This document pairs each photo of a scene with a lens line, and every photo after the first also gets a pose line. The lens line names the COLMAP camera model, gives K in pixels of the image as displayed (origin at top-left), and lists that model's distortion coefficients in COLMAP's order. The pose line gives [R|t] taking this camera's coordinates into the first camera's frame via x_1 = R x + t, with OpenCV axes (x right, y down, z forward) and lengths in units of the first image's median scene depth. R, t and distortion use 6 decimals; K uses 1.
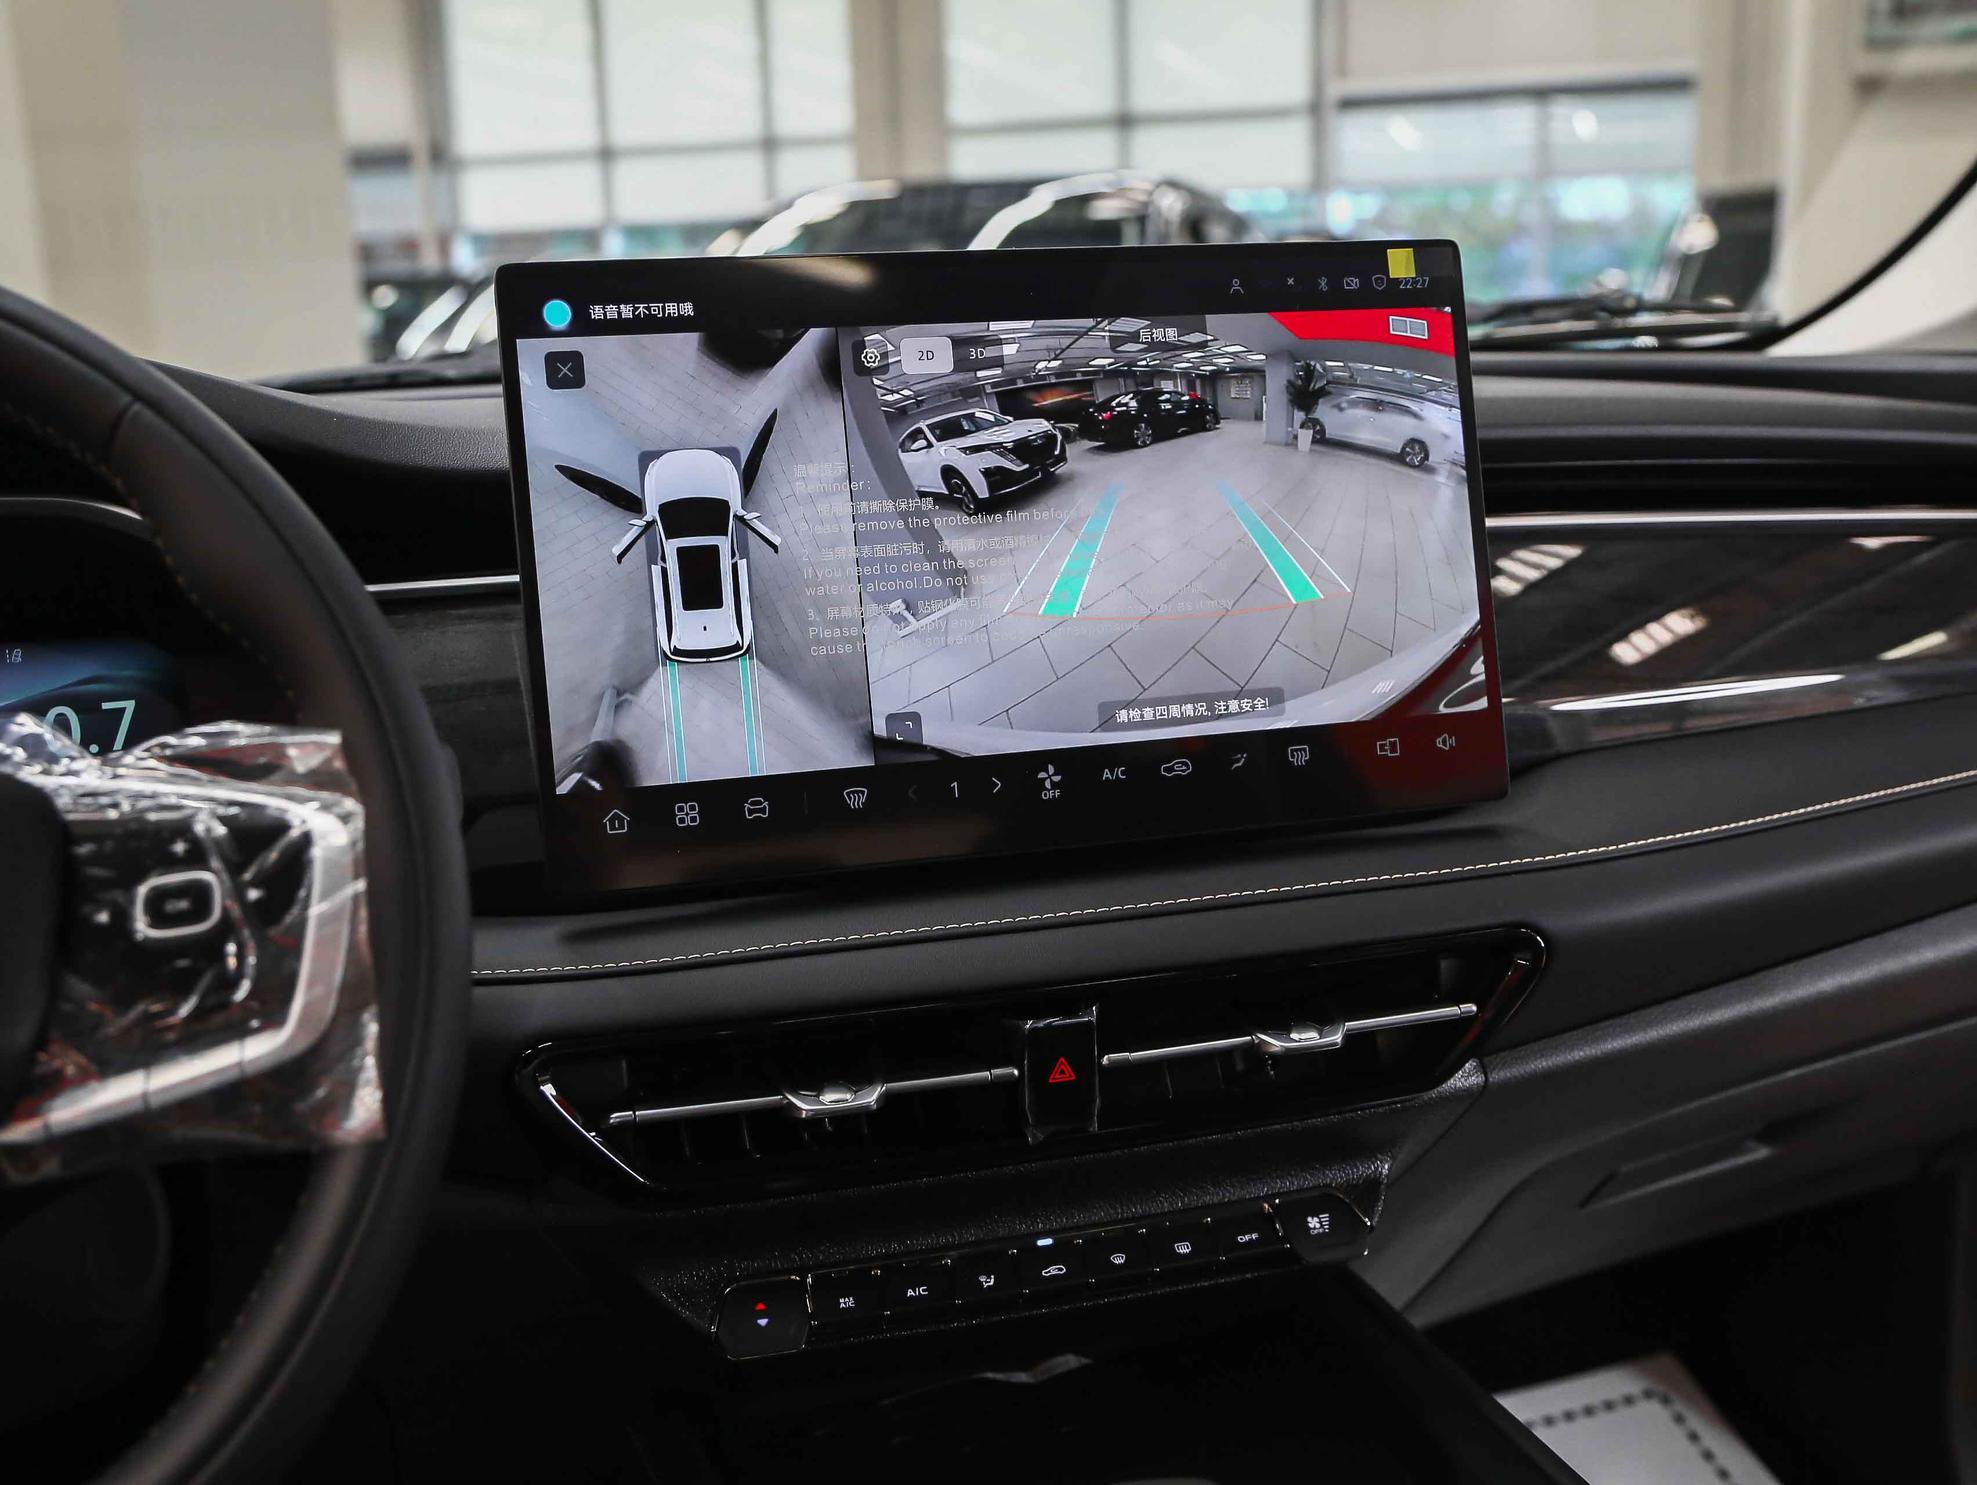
lens RADIAL K [[1987.0, 0, 990.7], [0, 1987.0, 762.2], [0, 0, 1]] dist [-0.013567, 0.000000]
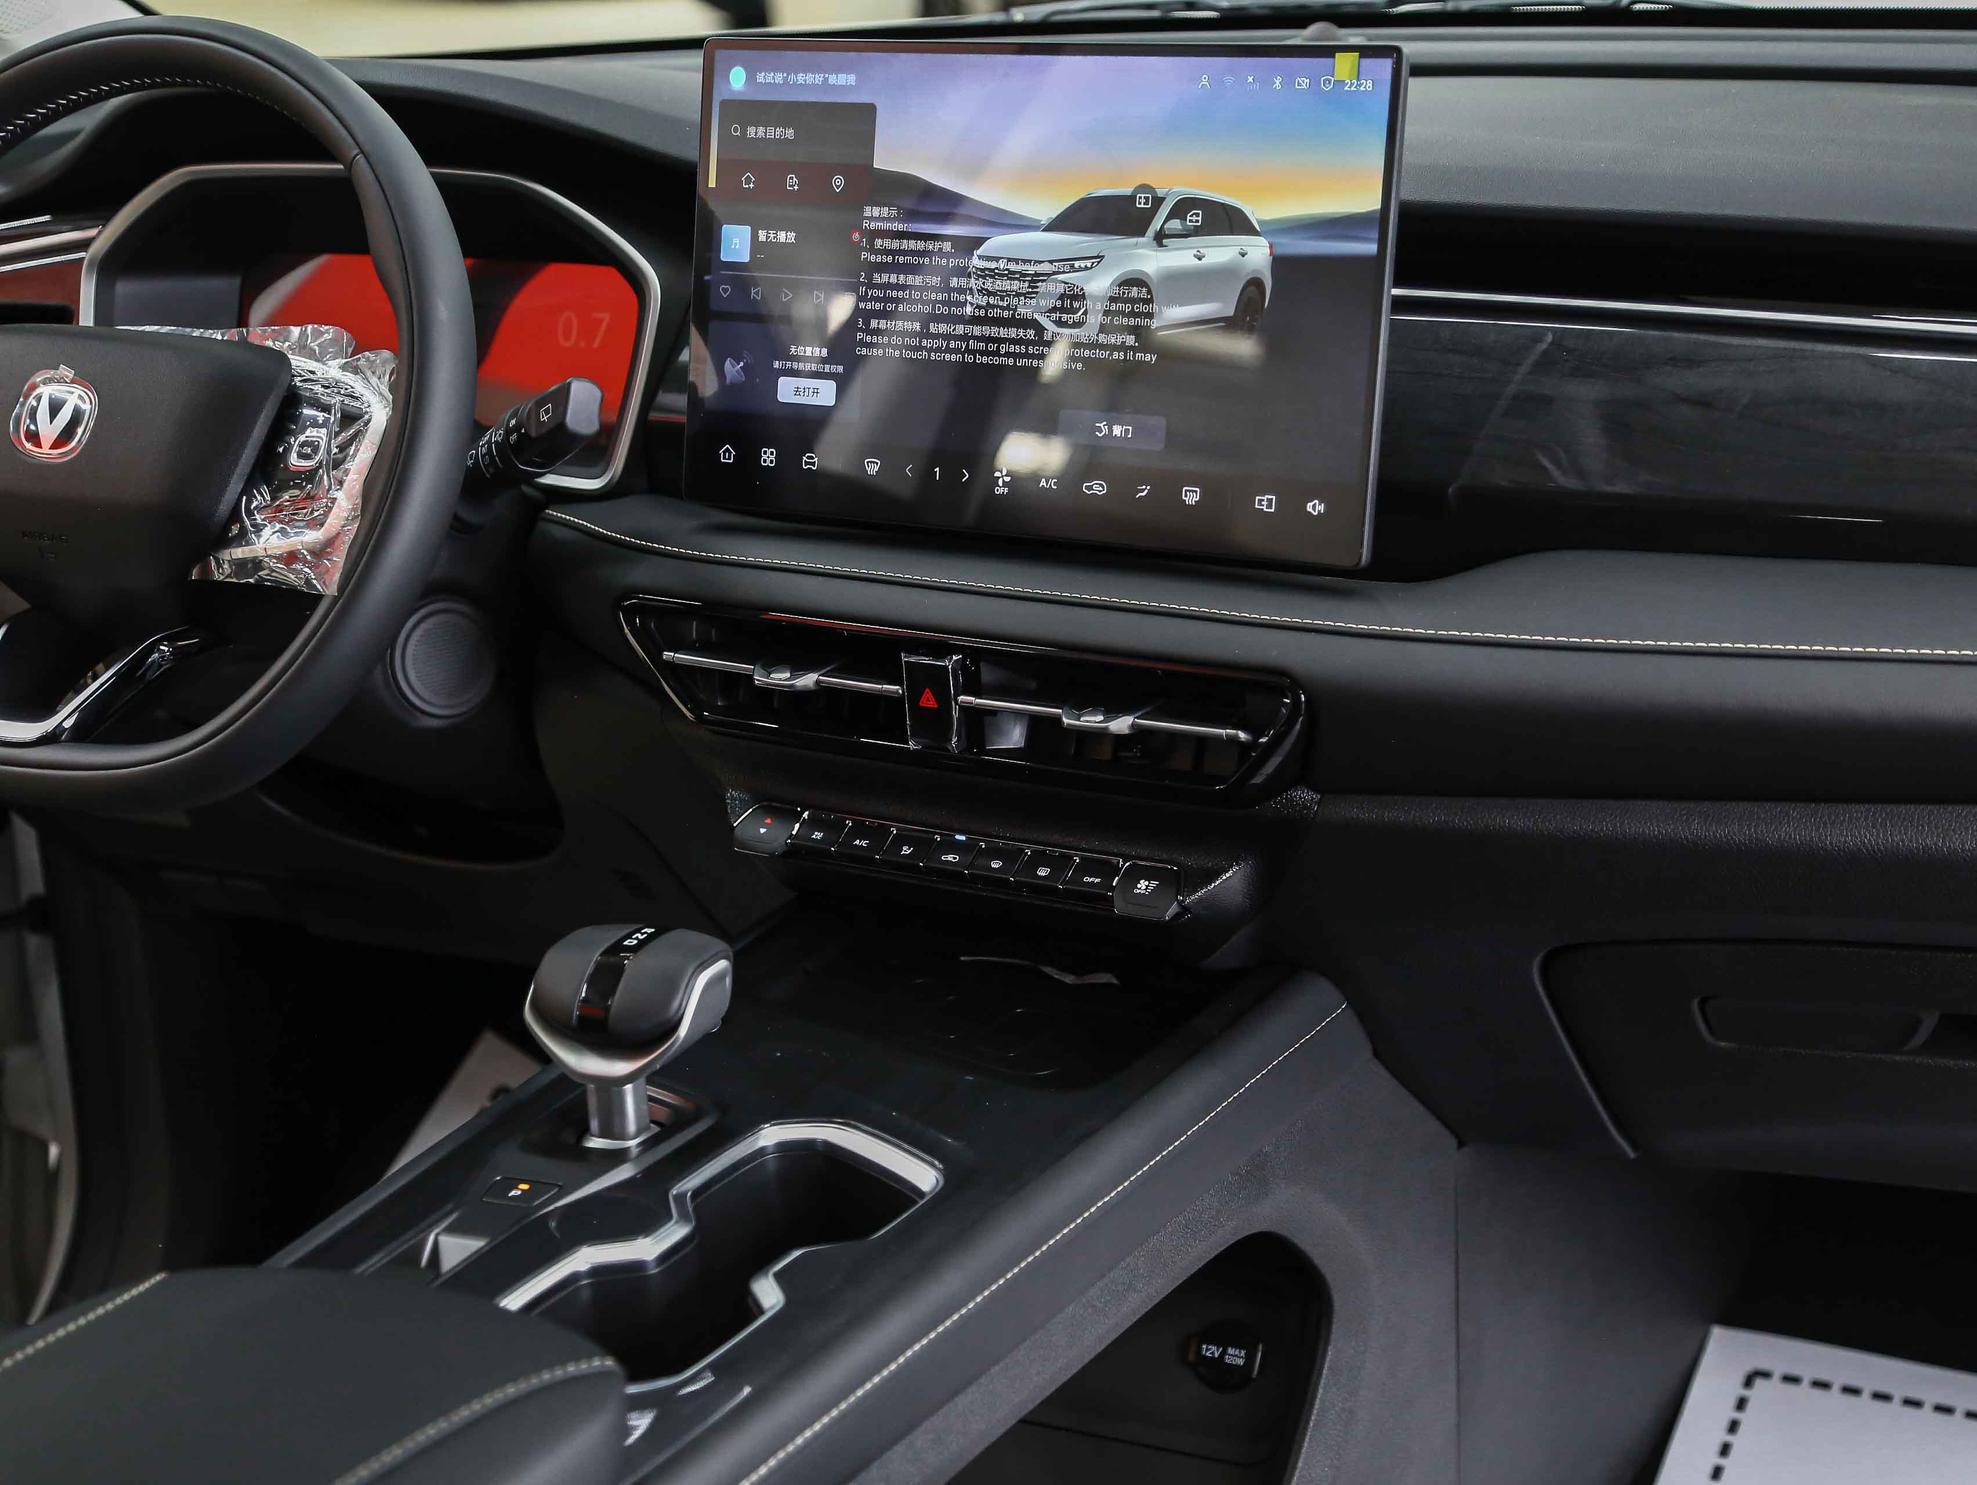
lens RADIAL K [[3569.0, 0, 977.8], [0, 3569.0, 754.4], [0, 0, 1]] dist [0.266866, 0.000000]
pose [[0.658209, 0.221861, -0.719402, 1.749614], [-0.124034, 0.974489, 0.187046, -0.251747], [0.742548, -0.033885, 0.668935, -0.548634]]
